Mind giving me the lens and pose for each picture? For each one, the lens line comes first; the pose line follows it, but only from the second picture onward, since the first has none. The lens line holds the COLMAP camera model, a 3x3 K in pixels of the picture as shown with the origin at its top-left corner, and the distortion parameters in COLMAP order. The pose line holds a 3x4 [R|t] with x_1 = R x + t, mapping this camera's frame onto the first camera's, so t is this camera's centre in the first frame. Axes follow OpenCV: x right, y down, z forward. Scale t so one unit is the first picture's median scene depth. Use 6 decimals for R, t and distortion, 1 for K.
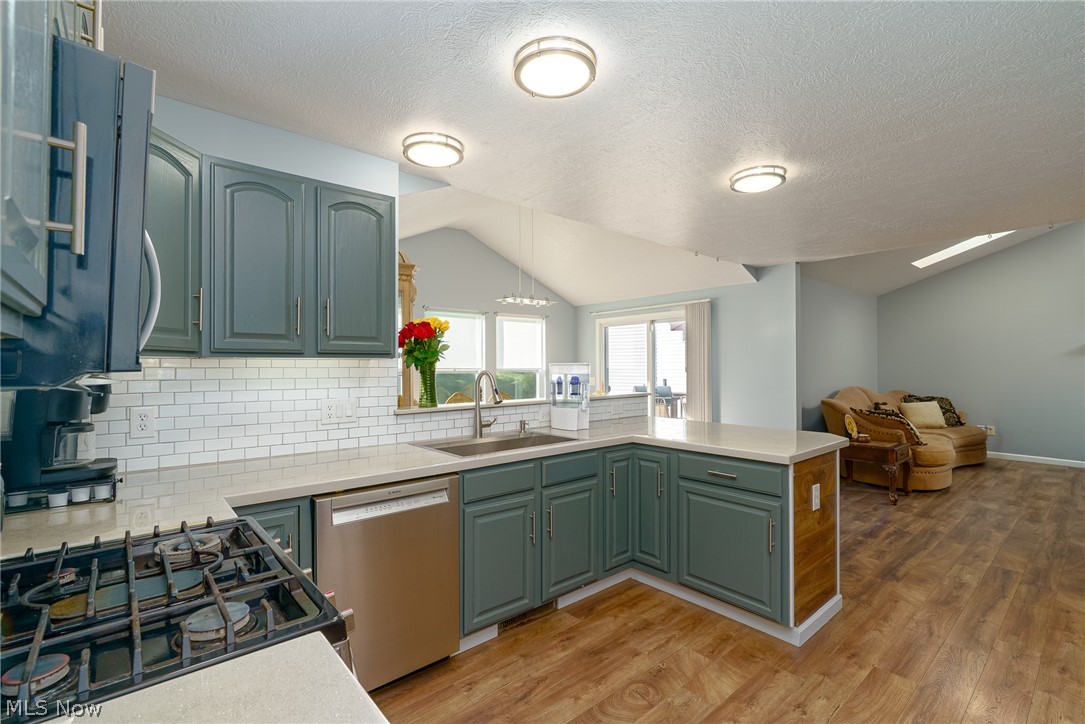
lens RADIAL K [[496.0, 0, 542.3], [0, 496.0, 360.2], [0, 0, 1]] dist [-0.001048, -0.000113]
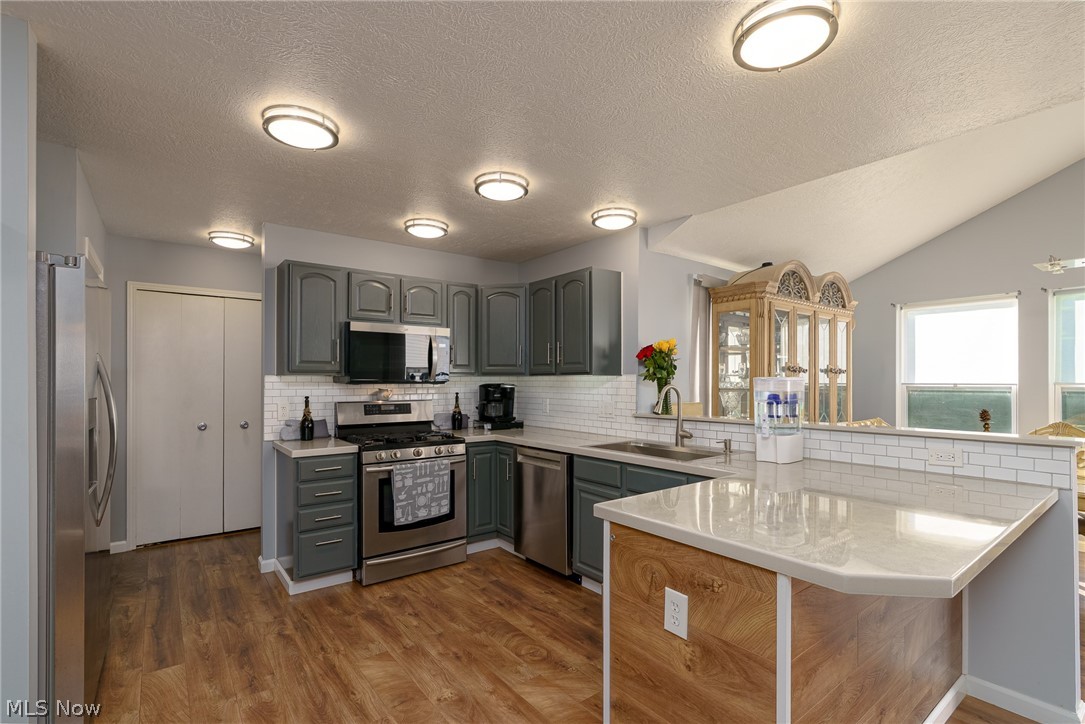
lens RADIAL K [[496.0, 0, 537.3], [0, 496.0, 380.4], [0, 0, 1]] dist [-0.001048, -0.000113]
pose [[-0.057152, 0.002918, -0.998361, 1.254451], [0.011377, 0.999933, 0.002272, 0.007492], [0.998301, -0.011228, -0.057182, 0.973142]]
